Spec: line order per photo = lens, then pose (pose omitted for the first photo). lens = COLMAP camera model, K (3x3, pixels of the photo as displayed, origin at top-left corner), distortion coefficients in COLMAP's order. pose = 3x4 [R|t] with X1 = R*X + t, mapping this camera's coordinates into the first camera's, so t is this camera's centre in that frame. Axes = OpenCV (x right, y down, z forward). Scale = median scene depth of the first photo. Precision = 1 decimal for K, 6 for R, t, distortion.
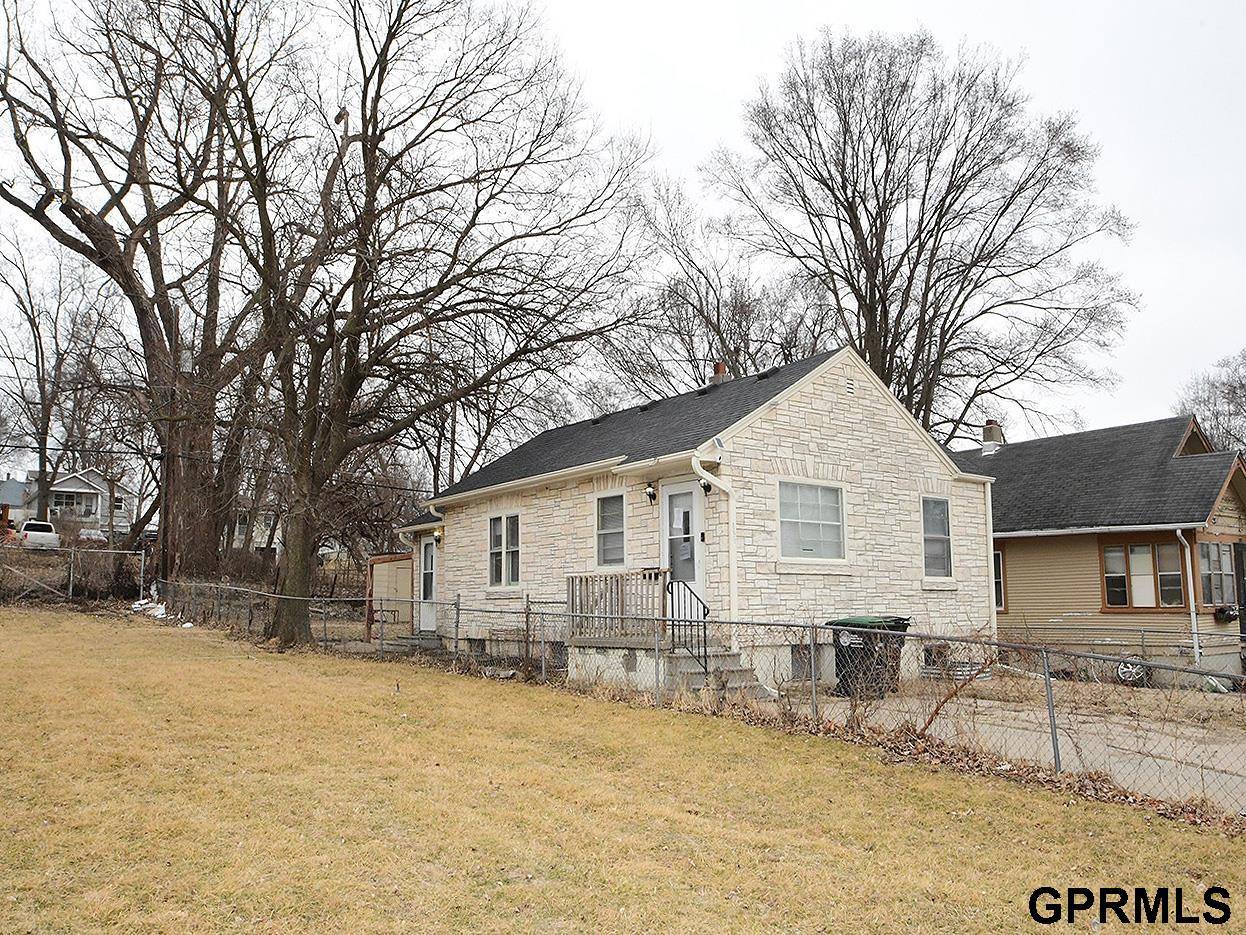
lens RADIAL K [[985.1, 0, 623.0], [0, 985.1, 467.5], [0, 0, 1]] dist [-0.037223, 0.001303]
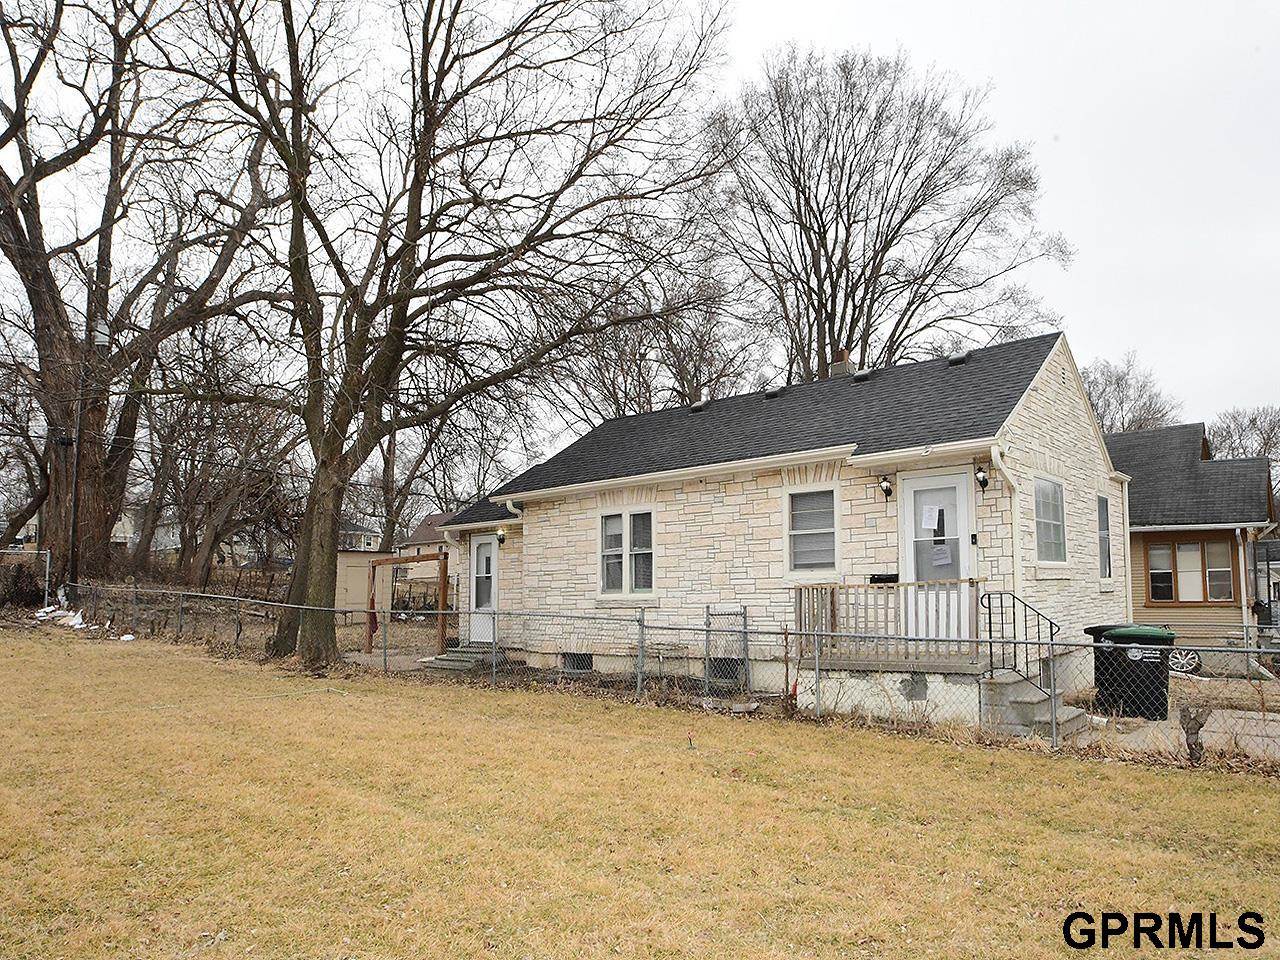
lens RADIAL K [[874.6, 0, 641.3], [0, 874.6, 484.5], [0, 0, 1]] dist [-0.027440, -0.003697]
pose [[0.971209, 0.012382, 0.237909, -0.275387], [-0.016860, 0.999717, 0.016797, 0.010306], [-0.237634, -0.020325, 0.971142, 0.232785]]
